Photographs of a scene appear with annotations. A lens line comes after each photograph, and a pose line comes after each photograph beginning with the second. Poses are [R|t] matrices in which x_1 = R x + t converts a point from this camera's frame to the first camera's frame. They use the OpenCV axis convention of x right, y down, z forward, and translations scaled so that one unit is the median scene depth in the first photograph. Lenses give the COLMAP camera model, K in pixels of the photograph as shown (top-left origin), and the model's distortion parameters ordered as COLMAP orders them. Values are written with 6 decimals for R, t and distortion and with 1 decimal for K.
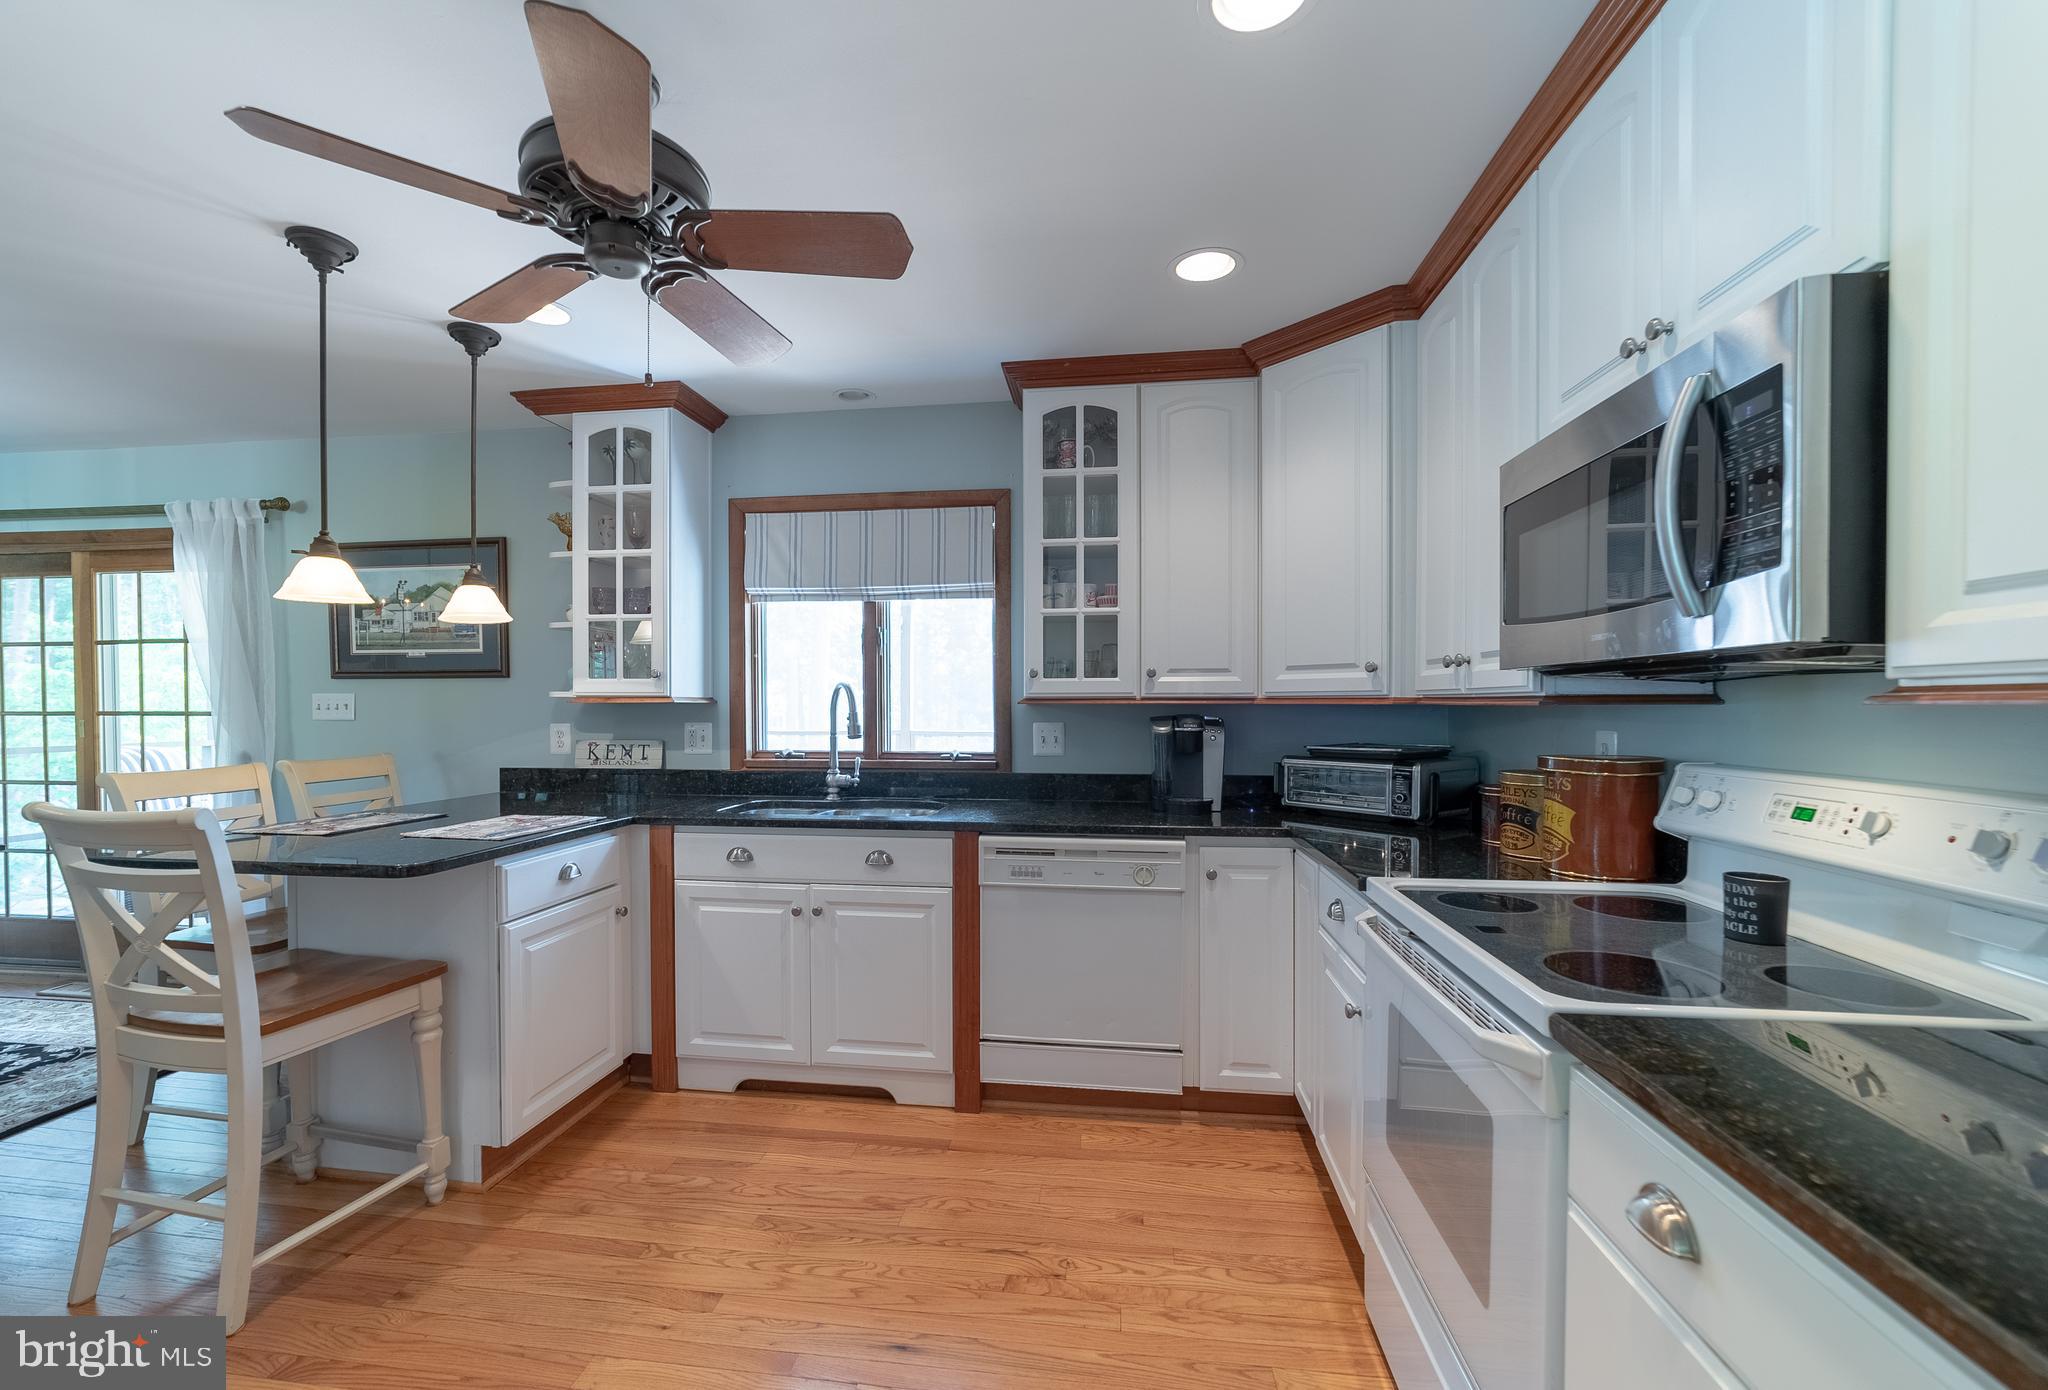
lens RADIAL K [[810.3, 0, 1025.6], [0, 810.3, 708.4], [0, 0, 1]] dist [-0.011465, -0.000033]
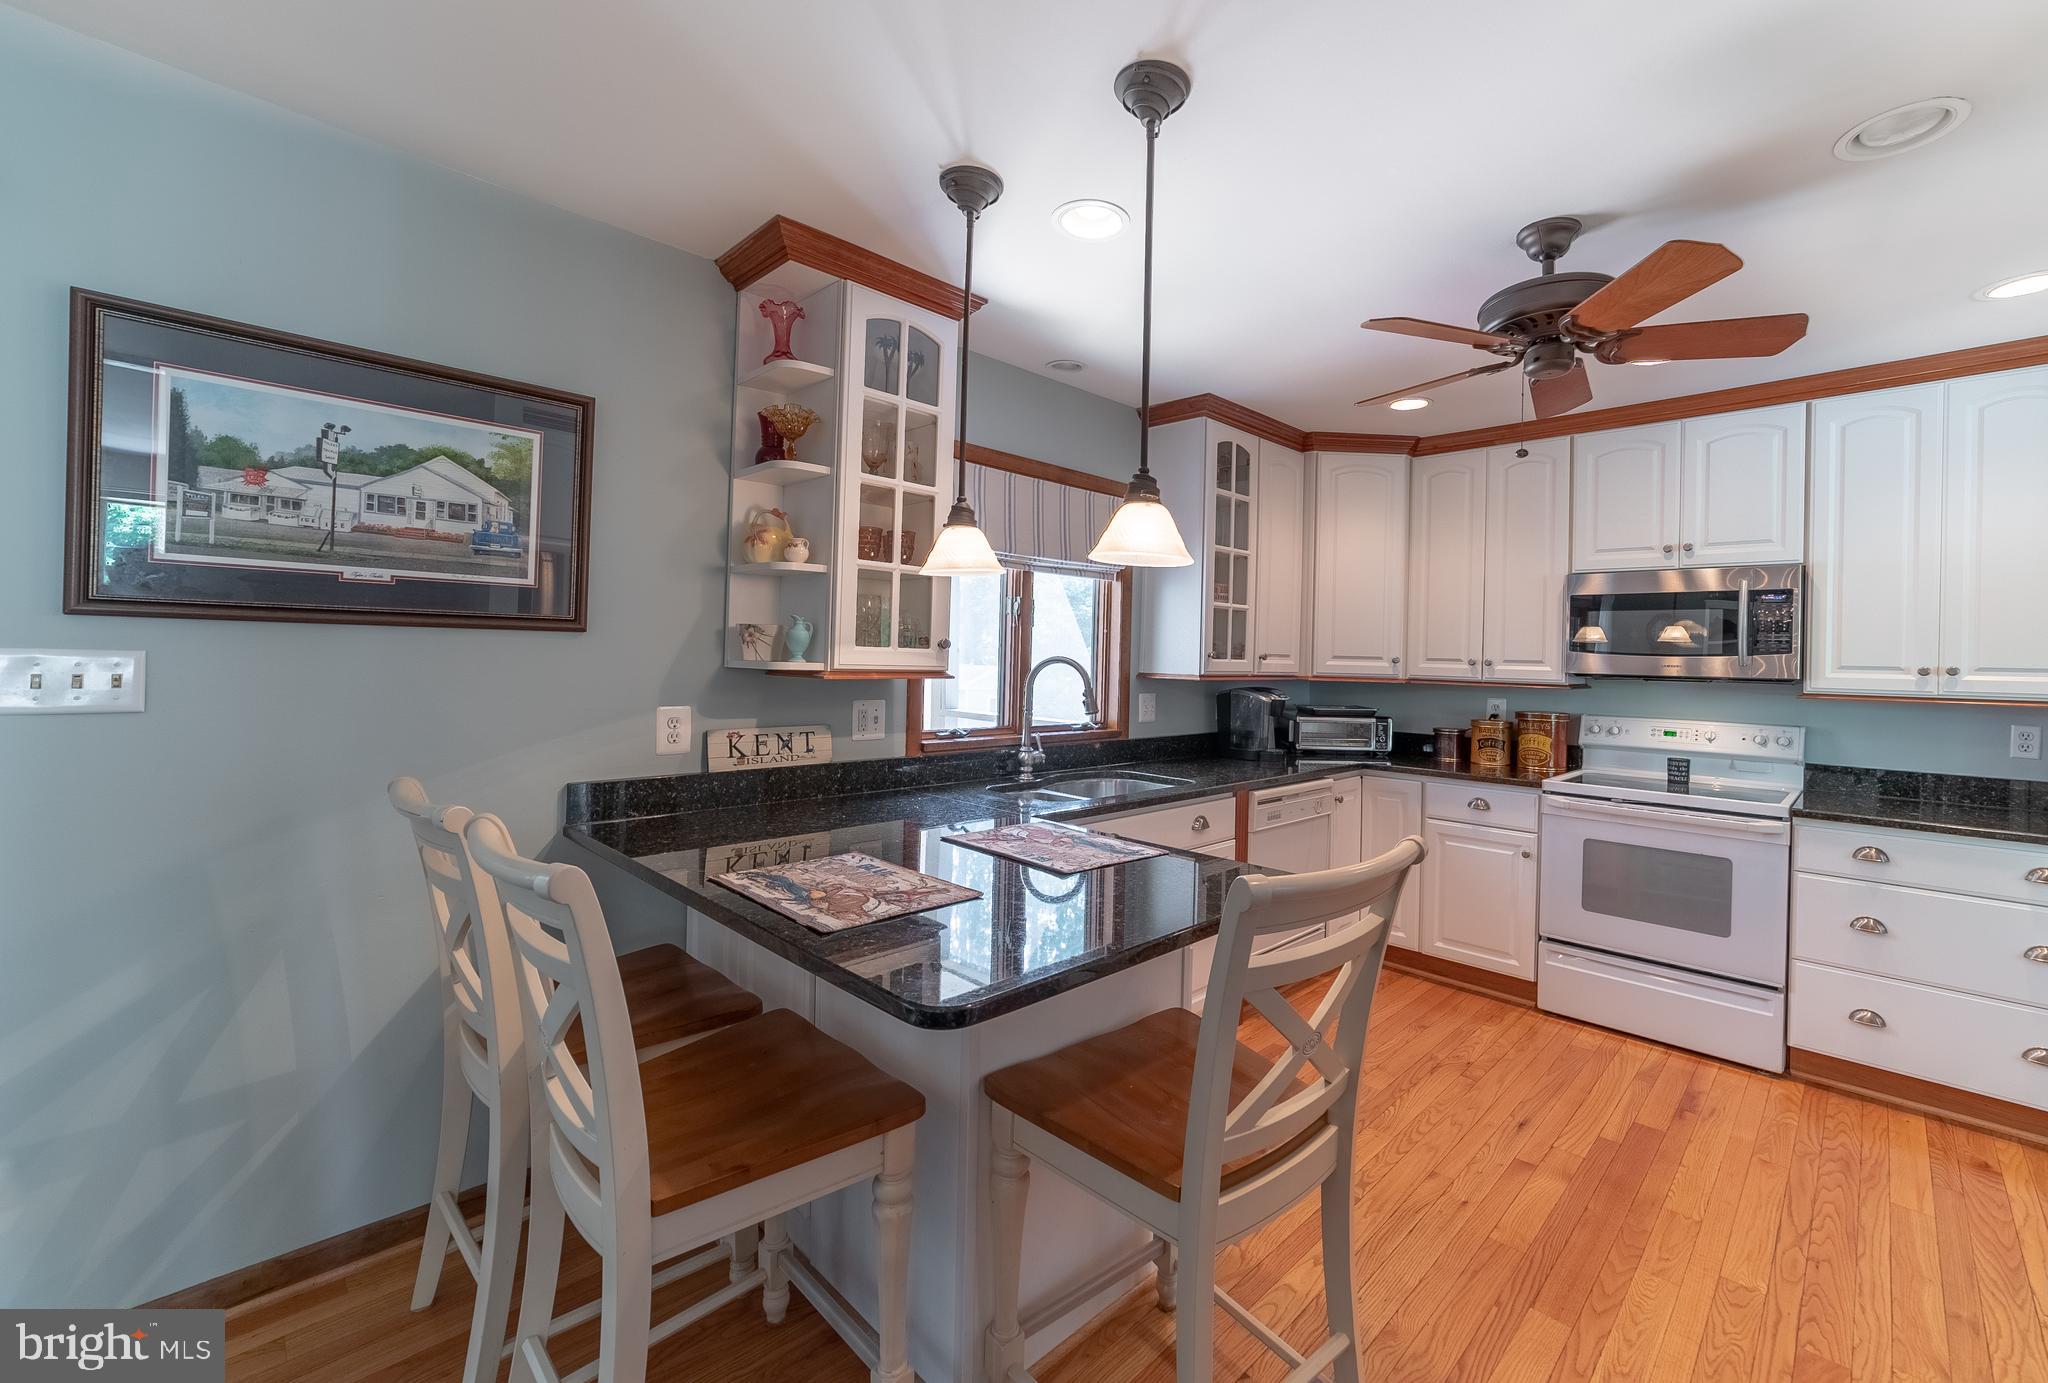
lens RADIAL K [[834.9, 0, 1041.5], [0, 834.9, 649.6], [0, 0, 1]] dist [0.000622, 0.000084]
pose [[0.619191, 0.024534, 0.784857, -0.999862], [-0.019458, 0.999684, -0.015899, -0.023730], [-0.784999, -0.005428, 0.619473, 0.378940]]
